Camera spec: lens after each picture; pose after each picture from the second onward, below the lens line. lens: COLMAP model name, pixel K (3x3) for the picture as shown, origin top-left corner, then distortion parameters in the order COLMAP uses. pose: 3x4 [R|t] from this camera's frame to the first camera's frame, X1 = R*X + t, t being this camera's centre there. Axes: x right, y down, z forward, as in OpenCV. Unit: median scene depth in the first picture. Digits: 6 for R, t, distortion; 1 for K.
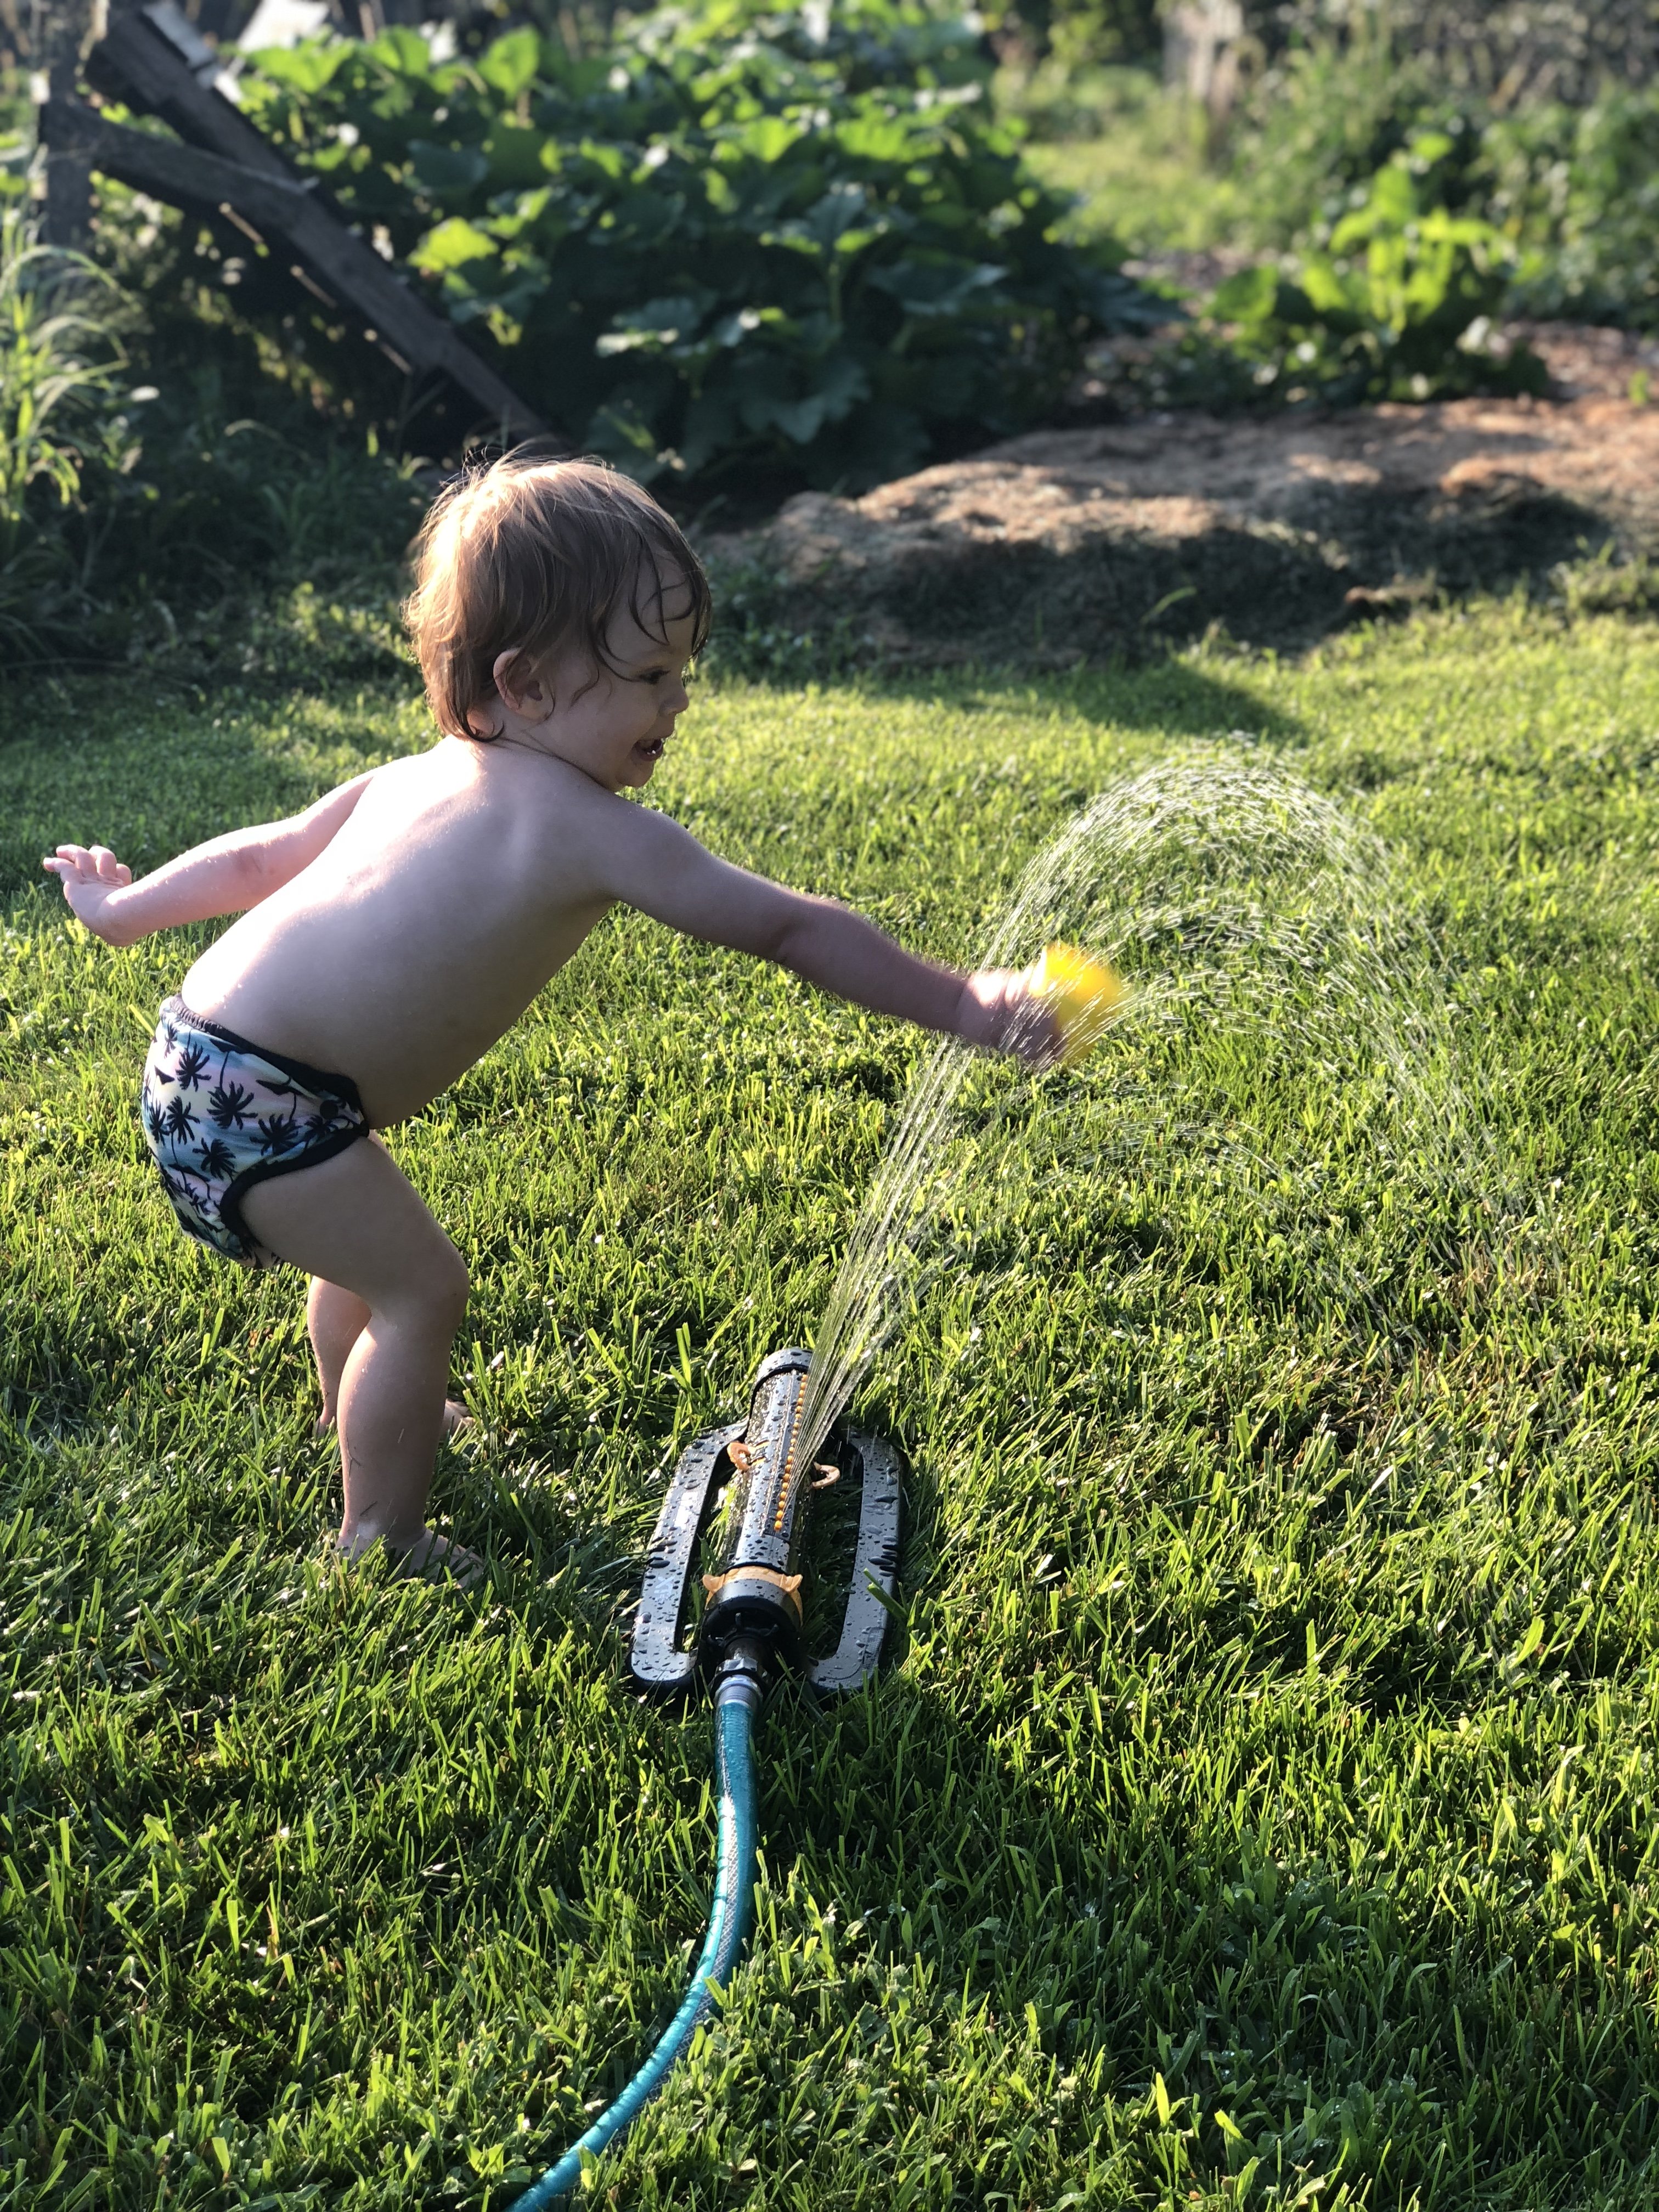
lens RADIAL K [[4082.9, 0, 829.5], [0, 4082.9, 1106.0], [0, 0, 1]] dist [-0.267438, 4.092521]
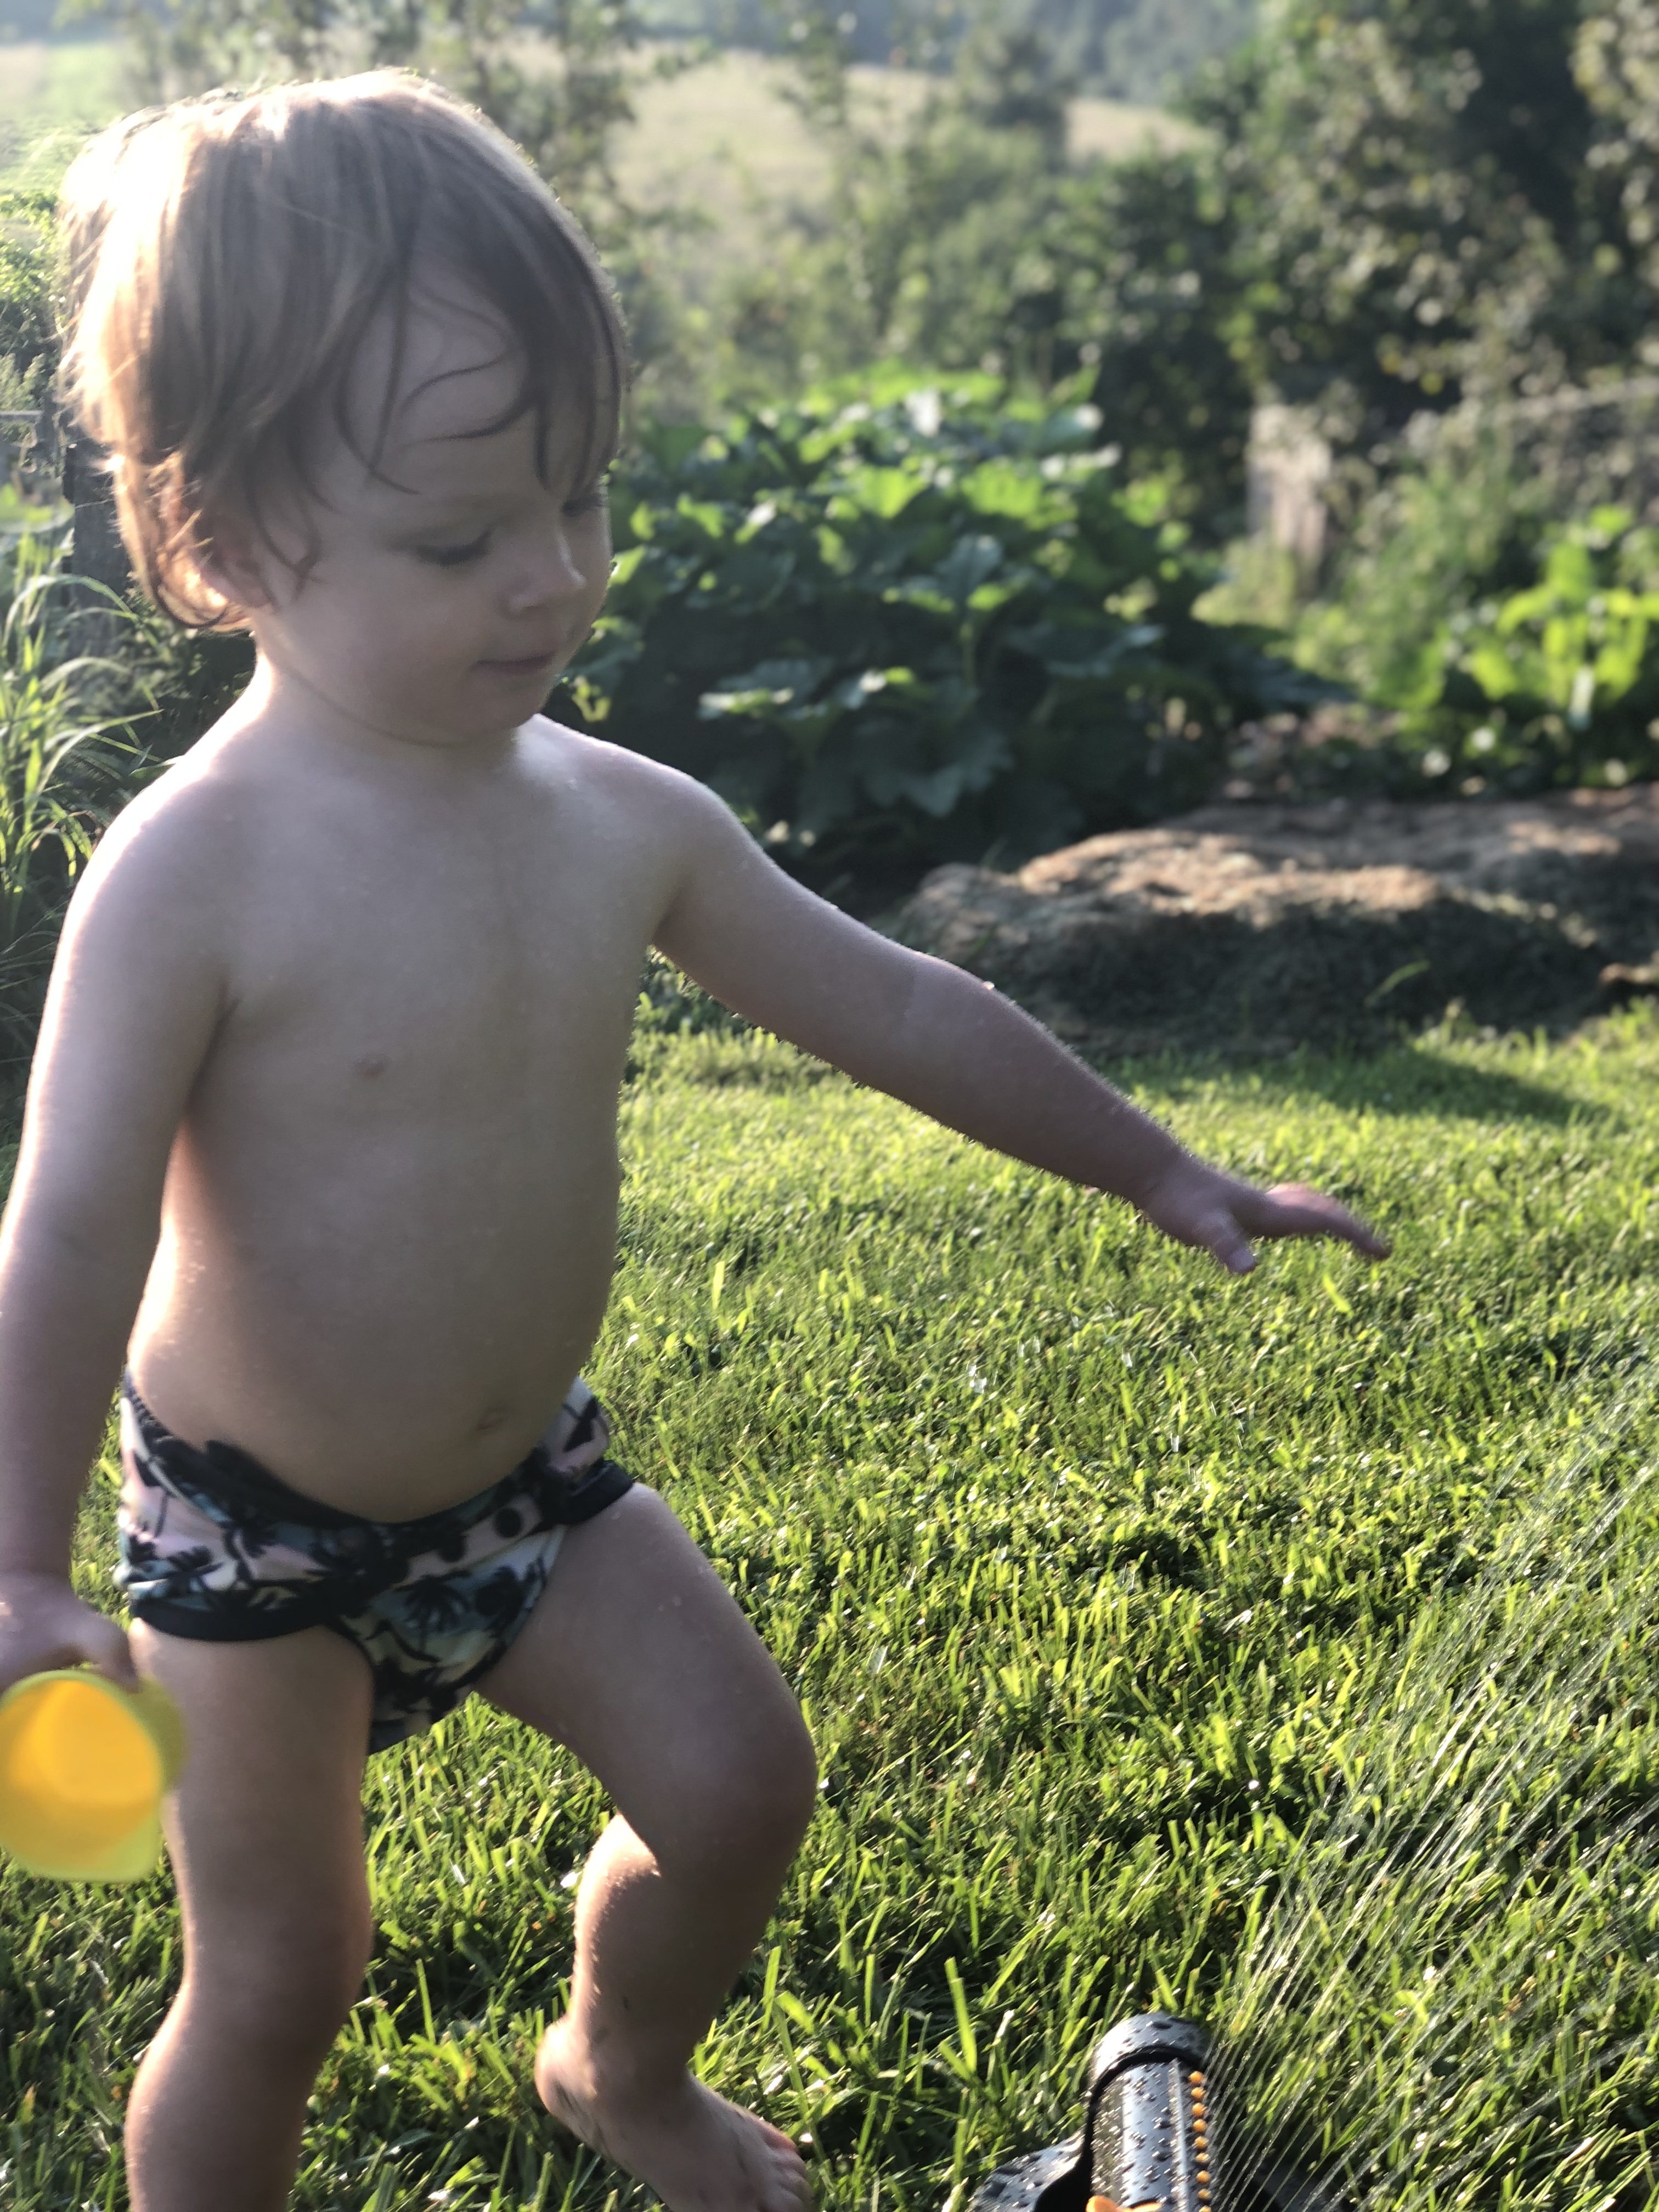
lens RADIAL K [[4082.9, 0, 829.5], [0, 4082.9, 1106.0], [0, 0, 1]] dist [-0.267438, 4.092521]
pose [[0.999872, -0.006796, -0.014491, -0.036939], [0.005047, 0.993061, -0.117492, -0.002018], [0.015189, 0.117404, 0.992968, 0.313673]]
